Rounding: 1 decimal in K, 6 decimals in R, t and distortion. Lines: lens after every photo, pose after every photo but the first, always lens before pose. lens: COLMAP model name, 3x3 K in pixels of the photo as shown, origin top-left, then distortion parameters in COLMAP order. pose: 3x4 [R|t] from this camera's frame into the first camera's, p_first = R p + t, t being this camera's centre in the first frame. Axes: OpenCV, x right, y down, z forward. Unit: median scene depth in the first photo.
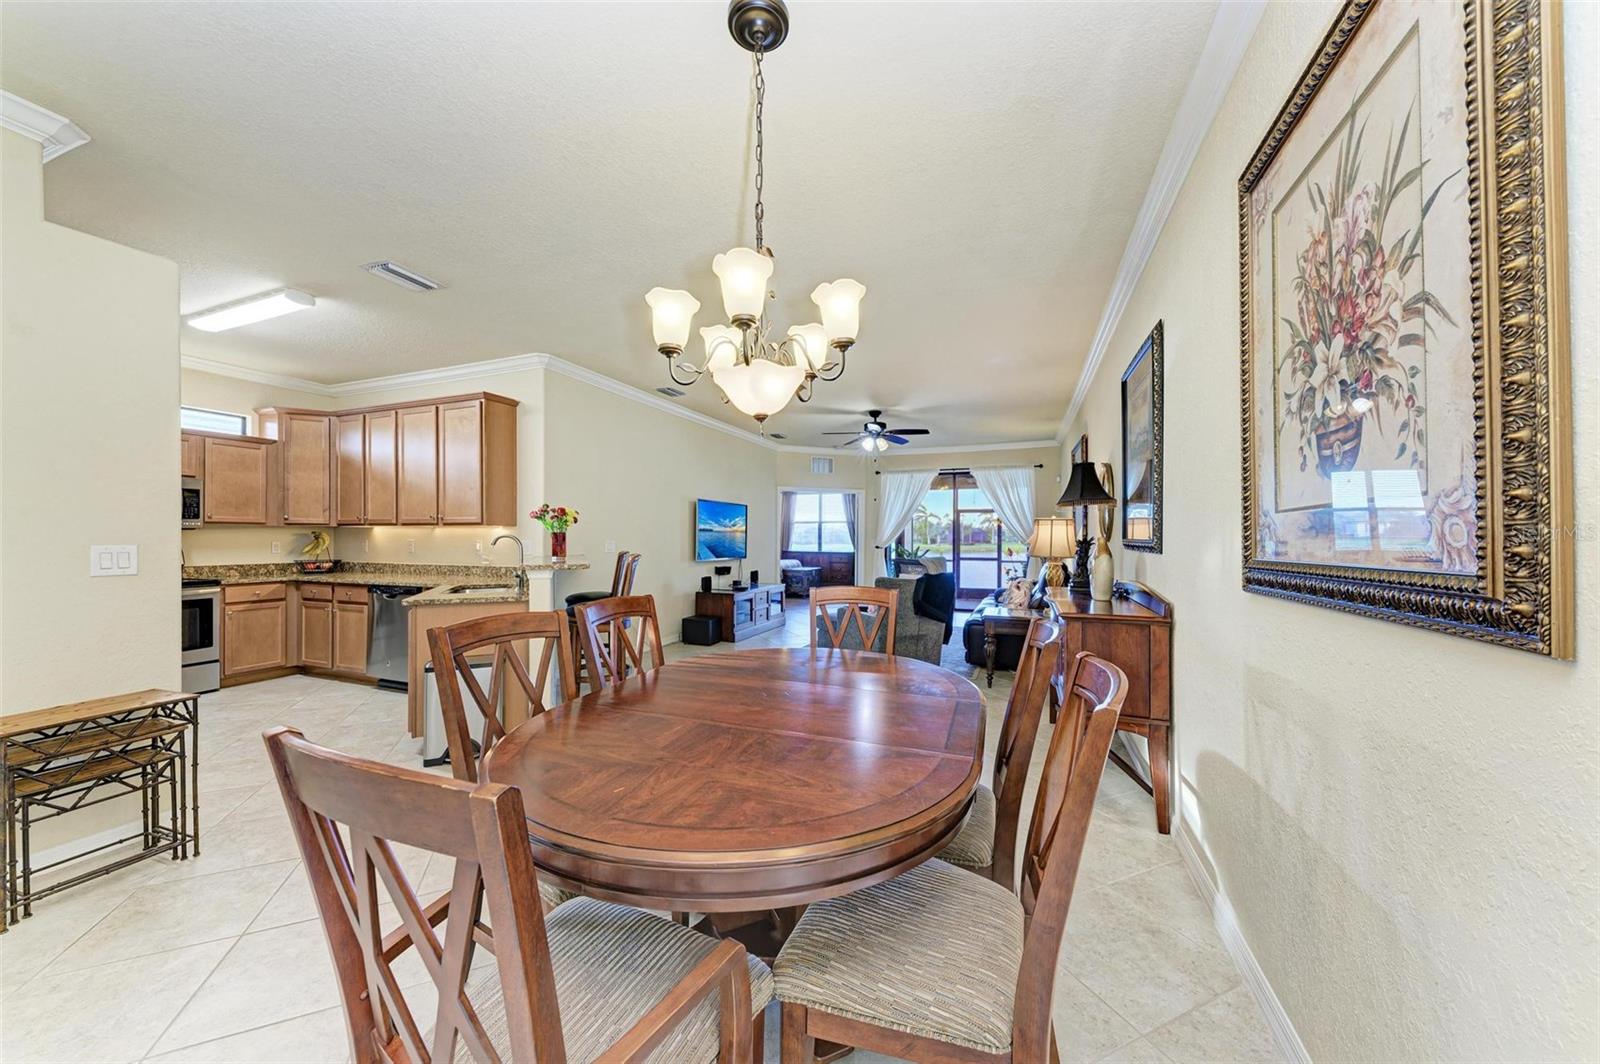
lens RADIAL K [[554.4, 0, 797.4], [0, 554.4, 530.0], [0, 0, 1]] dist [0.014895, -0.002217]
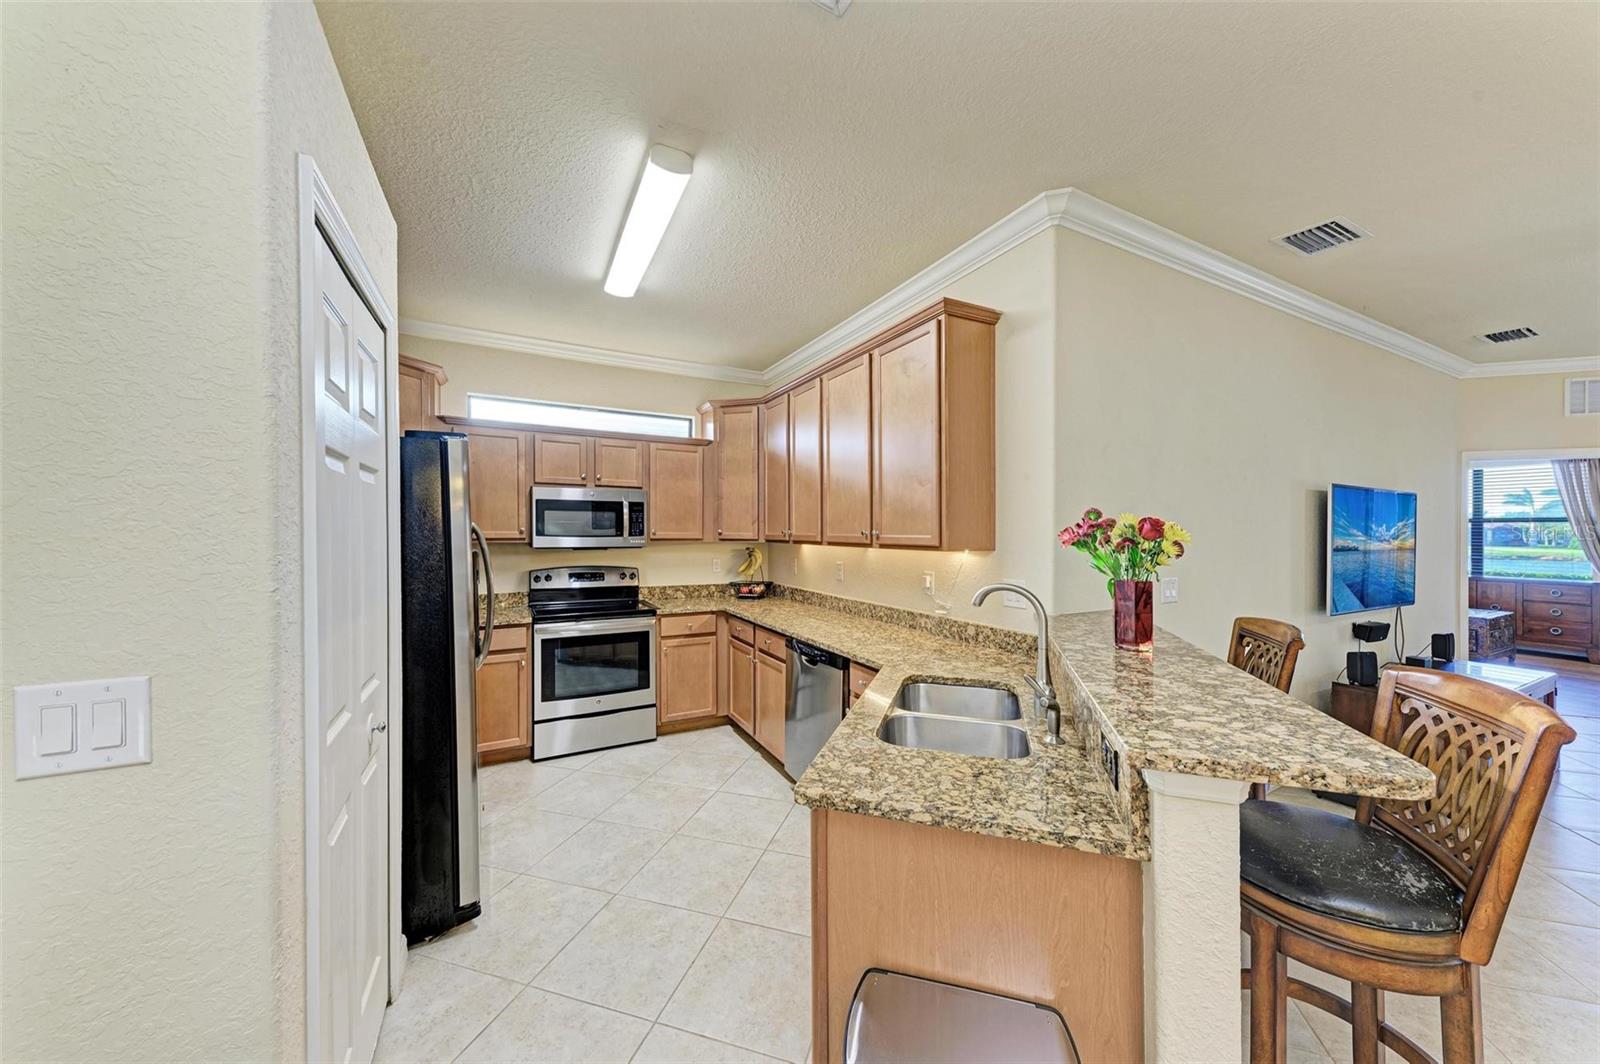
lens RADIAL K [[554.4, 0, 803.2], [0, 554.4, 533.8], [0, 0, 1]] dist [0.014895, -0.002217]
pose [[0.766162, 0.002992, -0.642640, -0.295456], [0.005059, 0.999930, 0.010687, -0.028587], [0.642627, -0.011439, 0.766094, 0.460728]]
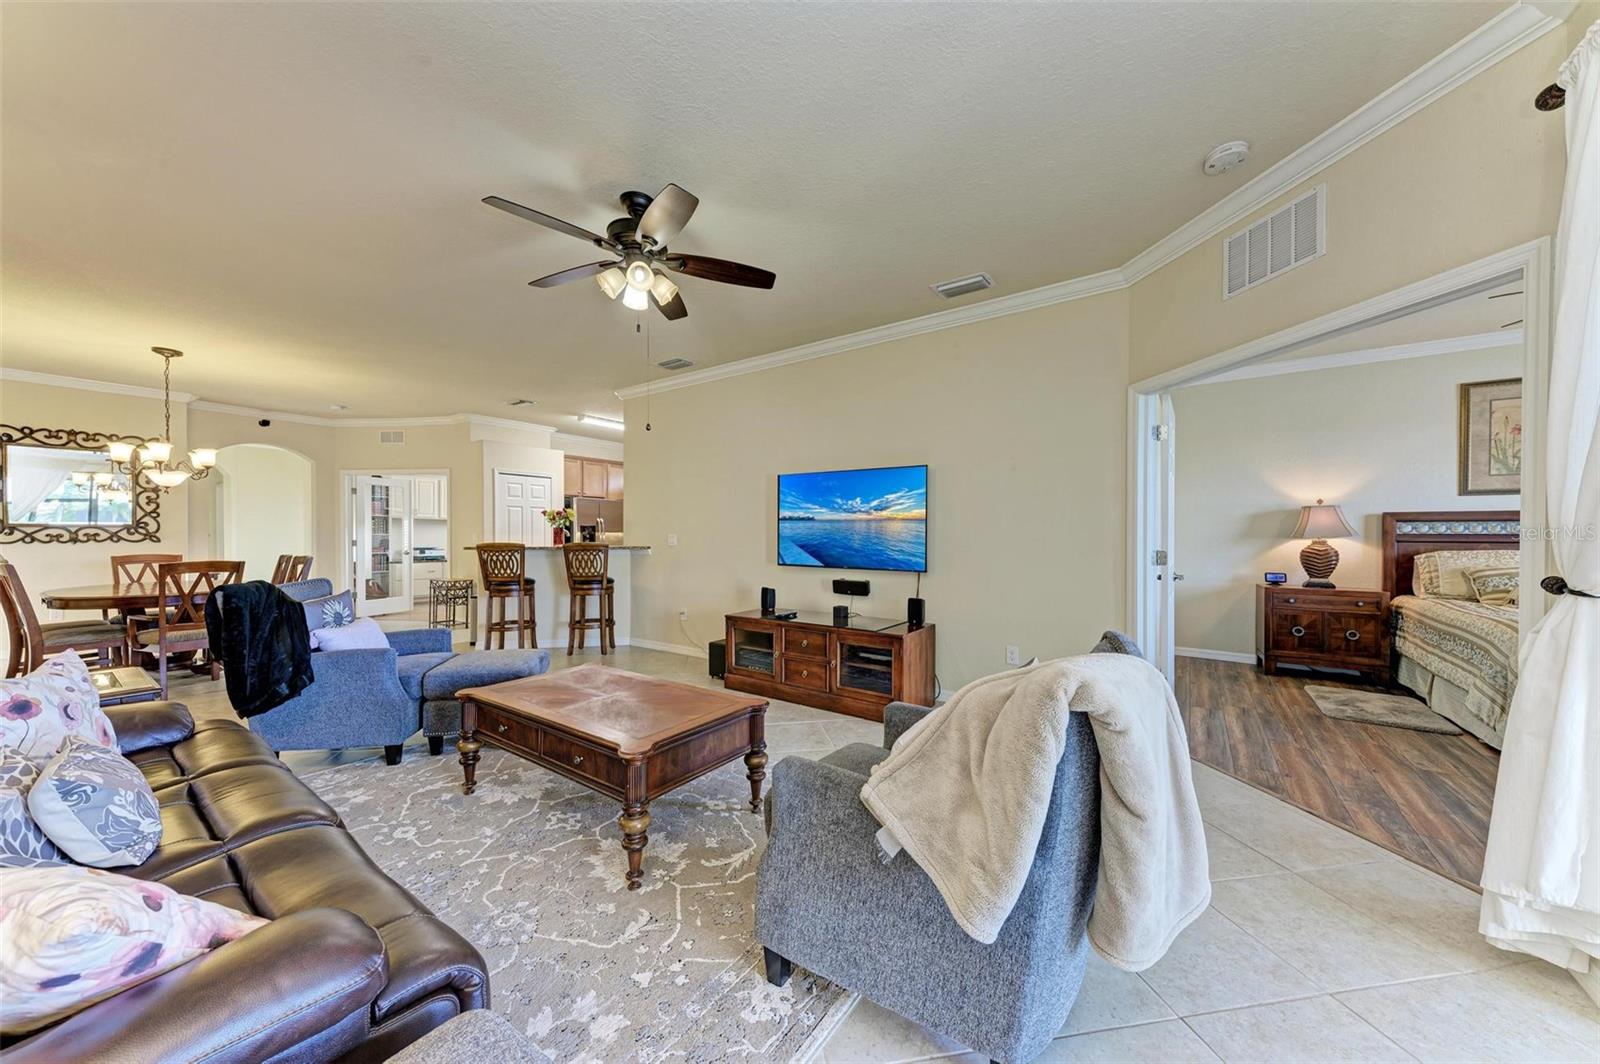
lens RADIAL K [[554.4, 0, 807.0], [0, 554.4, 536.4], [0, 0, 1]] dist [0.014895, -0.002217]
pose [[-0.229251, 0.000742, -0.973367, 0.661204], [0.010031, 0.999948, -0.001600, 0.030075], [0.973316, -0.010130, -0.229247, 1.613544]]
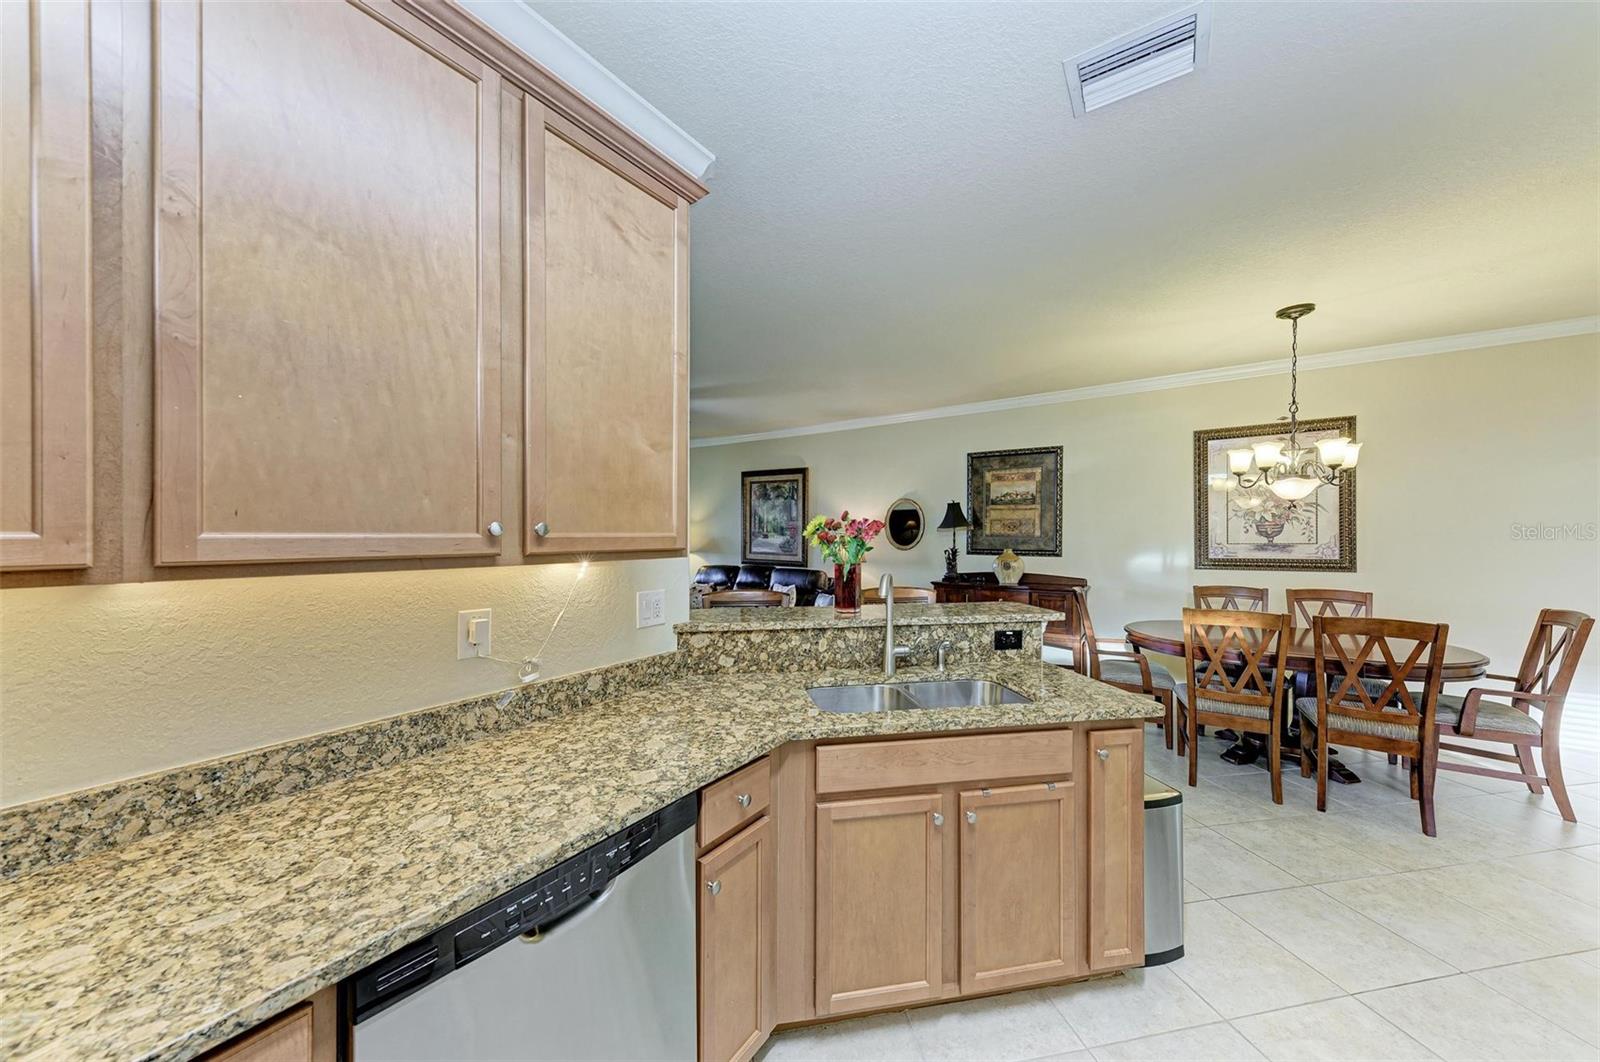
lens RADIAL K [[554.4, 0, 804.2], [0, 554.4, 535.9], [0, 0, 1]] dist [0.014895, -0.002217]
pose [[0.202335, -0.006664, 0.979294, -0.815088], [-0.011184, 0.999896, 0.009115, -0.022786], [-0.979252, -0.012796, 0.202240, 0.777848]]
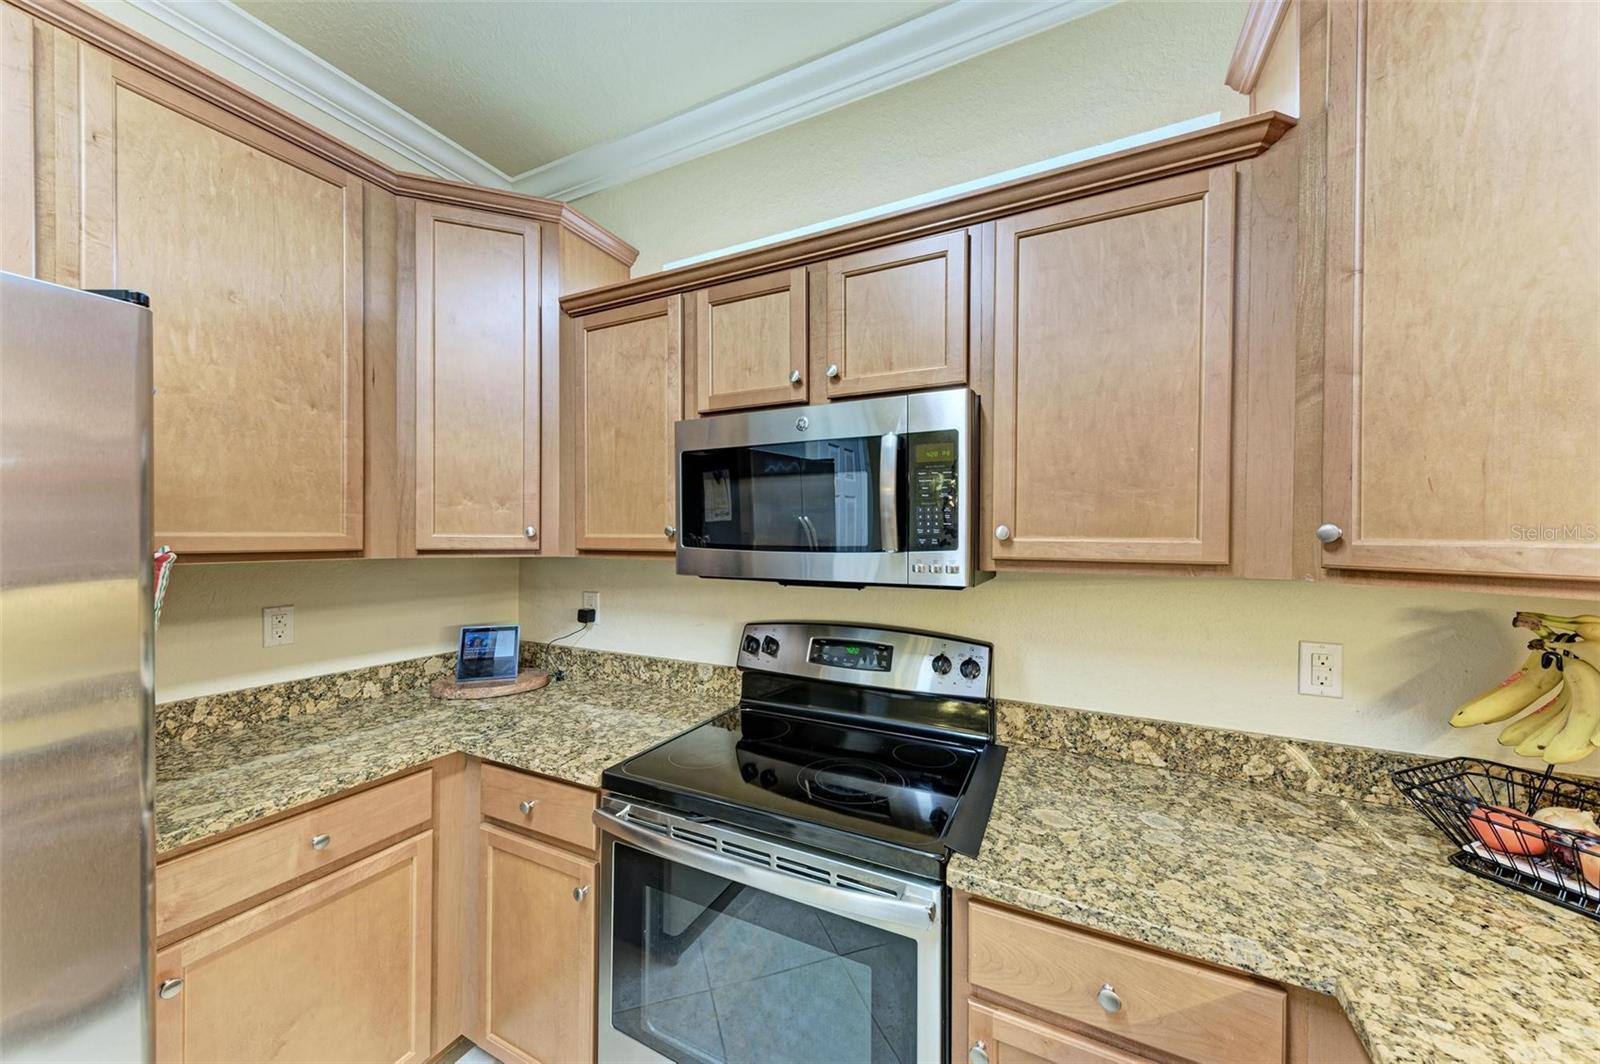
lens RADIAL K [[554.4, 0, 802.1], [0, 554.4, 541.3], [0, 0, 1]] dist [0.014895, -0.002217]
pose [[-0.070145, 0.007139, -0.997511, -0.751321], [0.007910, 0.999947, 0.006600, -0.023514], [0.997505, -0.007427, -0.070197, 0.876785]]
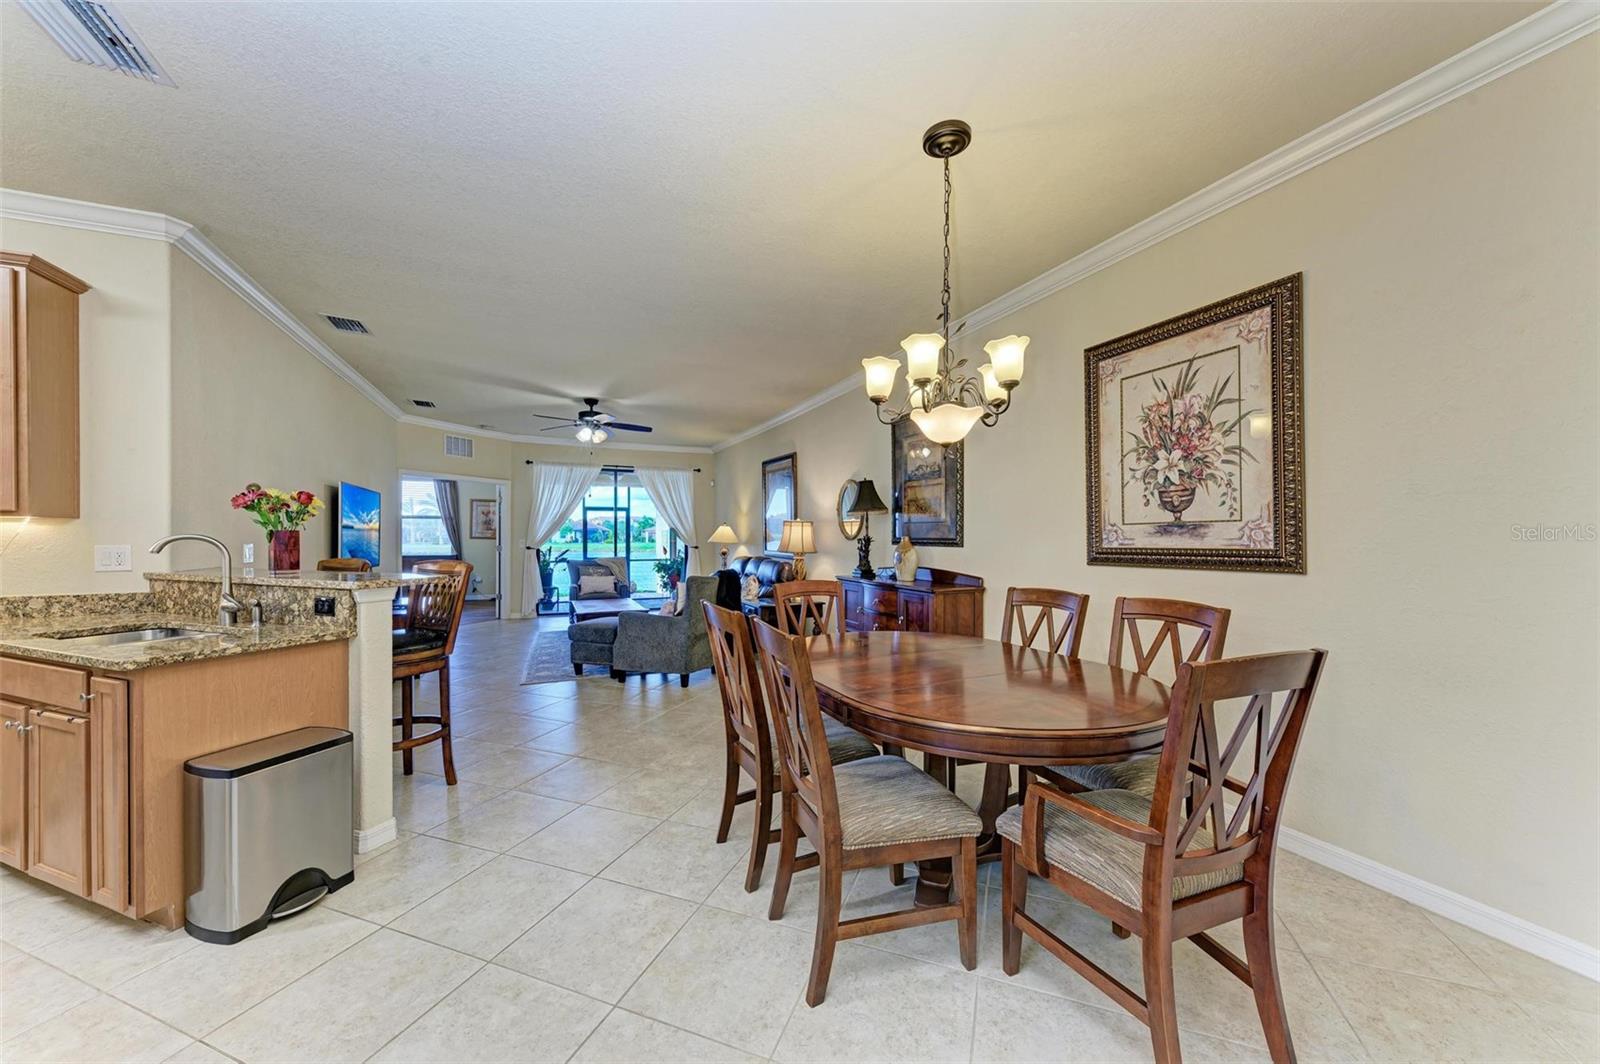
lens RADIAL K [[572.8, 0, 806.3], [0, 572.8, 537.1], [0, 0, 1]] dist [0.009197, -0.003068]
pose [[0.686122, -0.004764, 0.727471, -0.415418], [-0.007390, 0.999881, 0.013518, -0.001355], [-0.727449, -0.014651, 0.686006, 0.108172]]
